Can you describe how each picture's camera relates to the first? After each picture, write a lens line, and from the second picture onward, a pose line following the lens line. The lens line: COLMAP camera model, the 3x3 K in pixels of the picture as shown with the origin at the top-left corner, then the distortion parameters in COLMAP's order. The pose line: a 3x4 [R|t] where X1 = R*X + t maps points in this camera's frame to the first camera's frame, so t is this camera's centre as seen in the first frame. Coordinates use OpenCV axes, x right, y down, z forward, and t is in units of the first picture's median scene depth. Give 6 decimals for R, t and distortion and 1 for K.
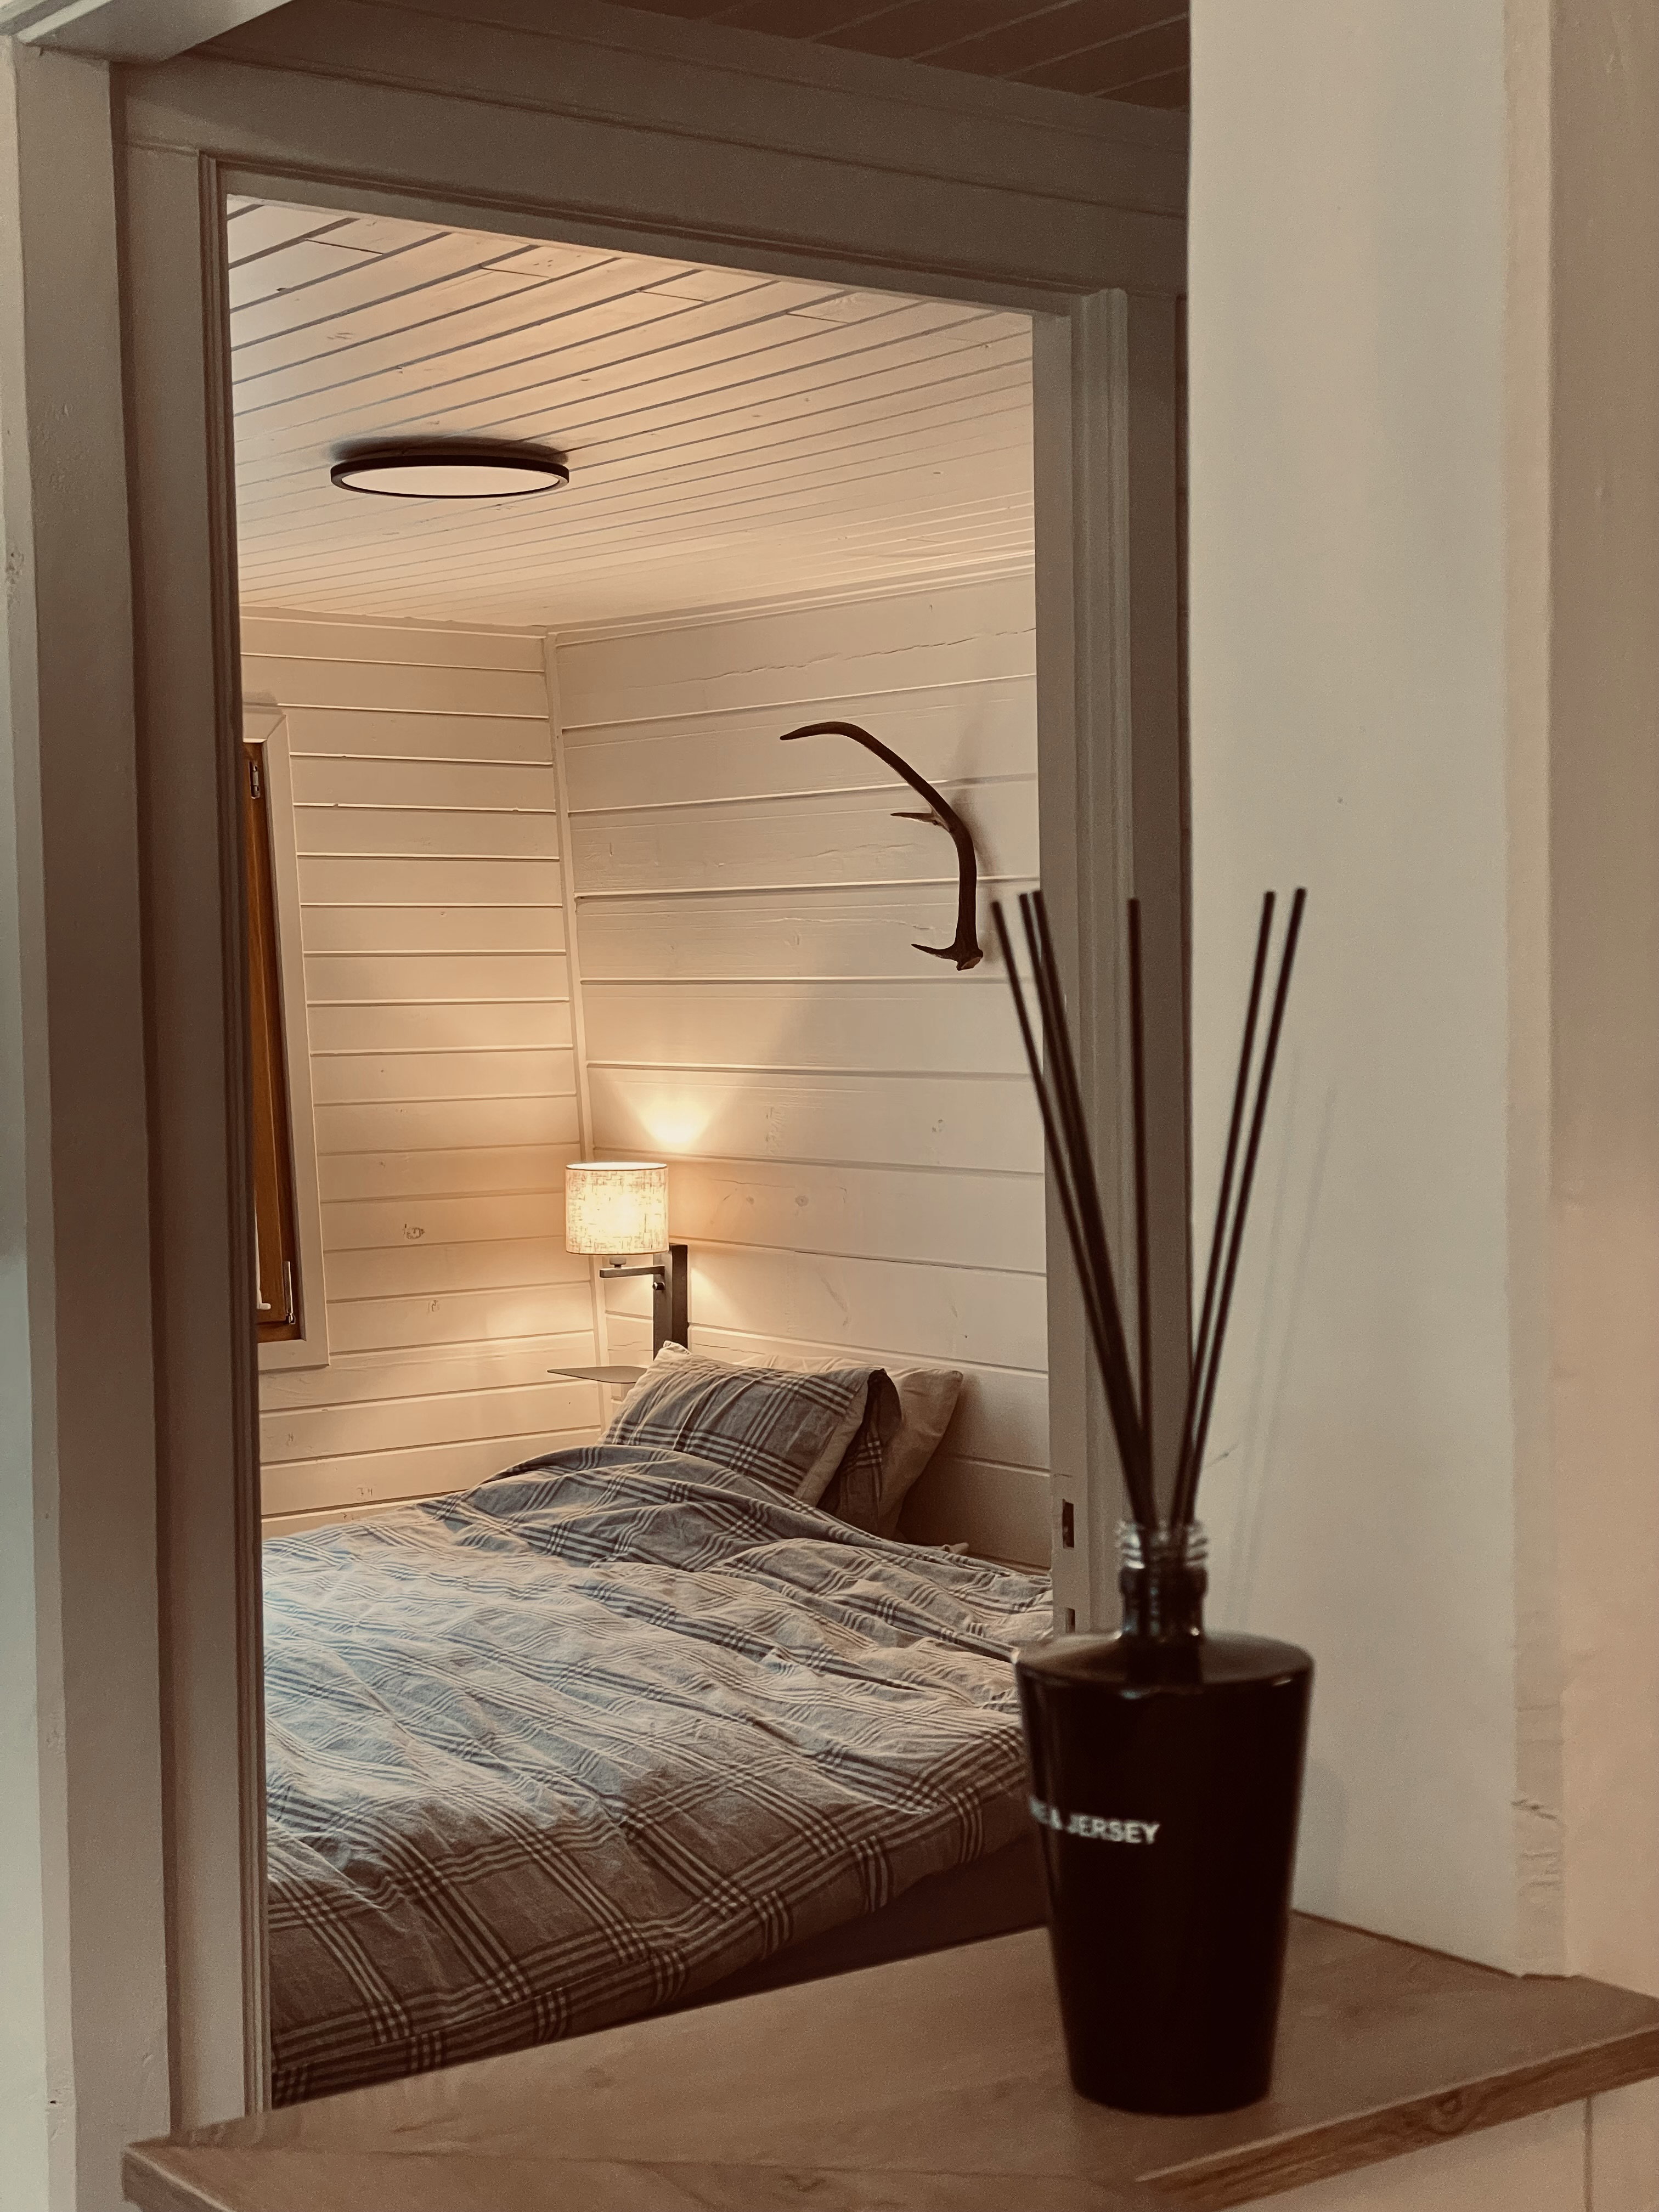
lens RADIAL K [[3342.8, 0, 829.5], [0, 3342.8, 1106.0], [0, 0, 1]] dist [-0.045898, -0.039633]
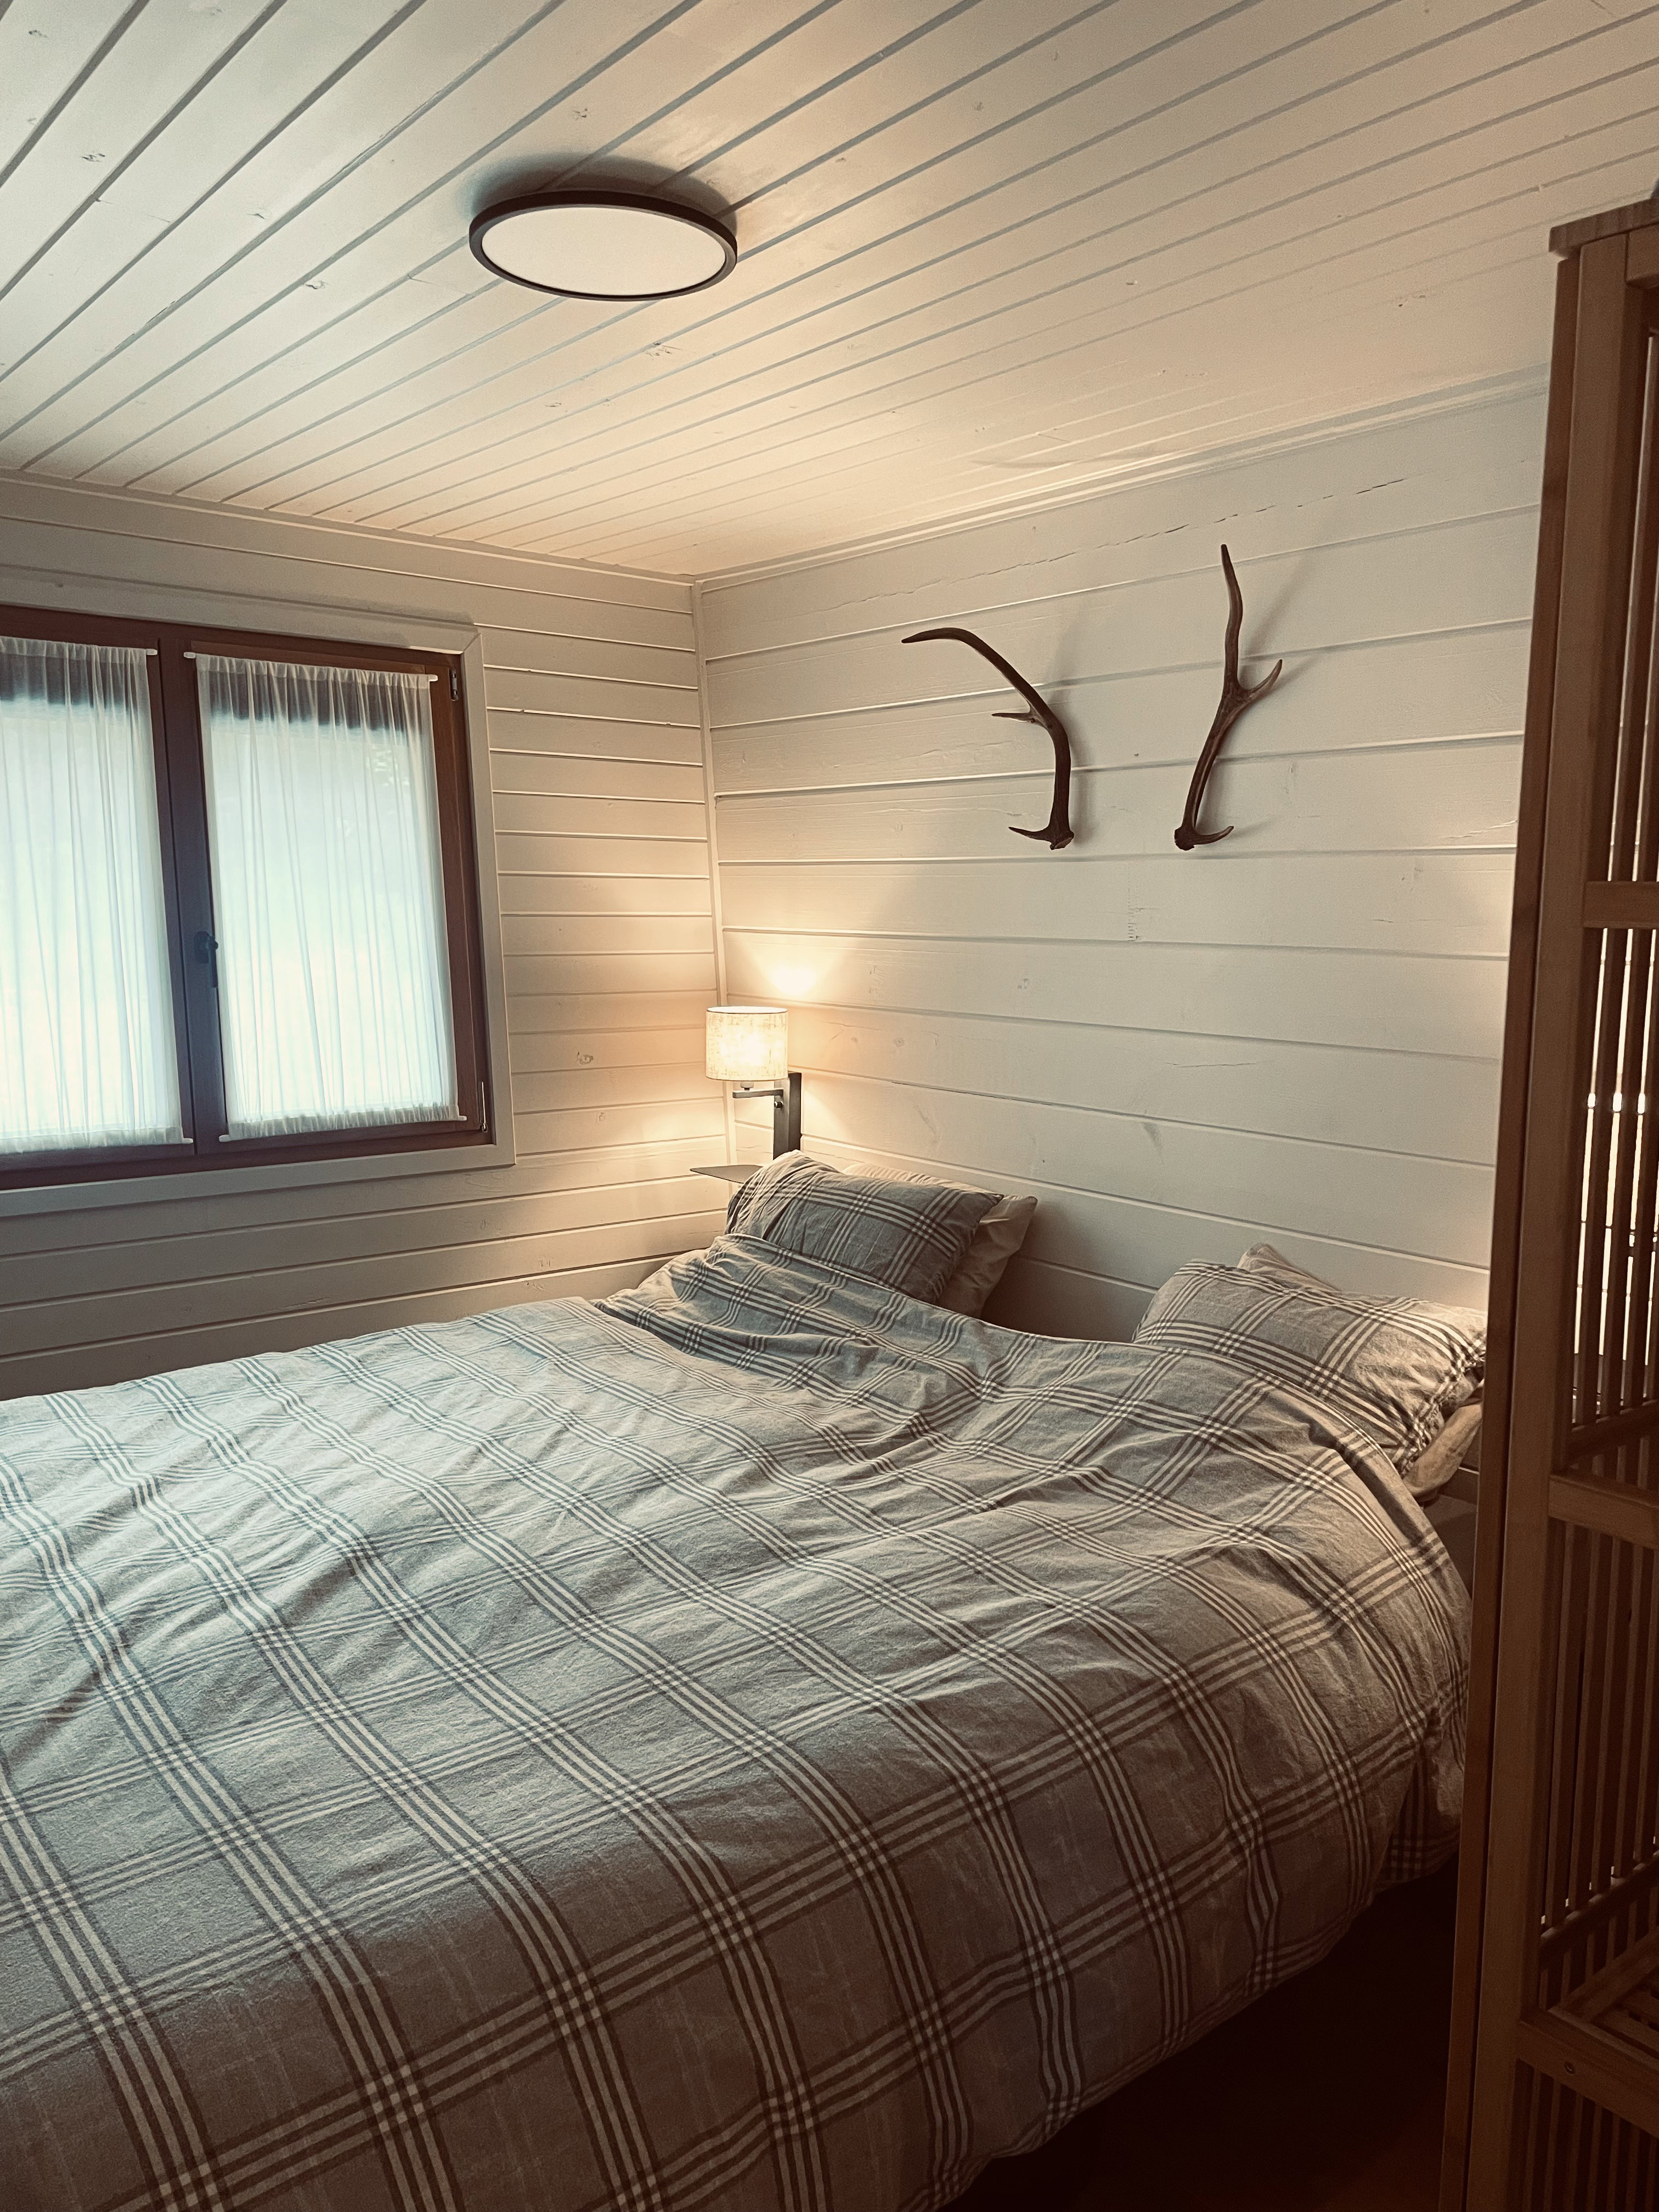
lens RADIAL K [[1809.4, 0, 829.5], [0, 1809.4, 1106.0], [0, 0, 1]] dist [0.087203, -0.151756]
pose [[0.999832, 0.018304, 0.000508, -0.032530], [-0.018287, 0.996702, 0.079060, -0.000364], [0.000941, -0.079056, 0.996870, 0.320534]]
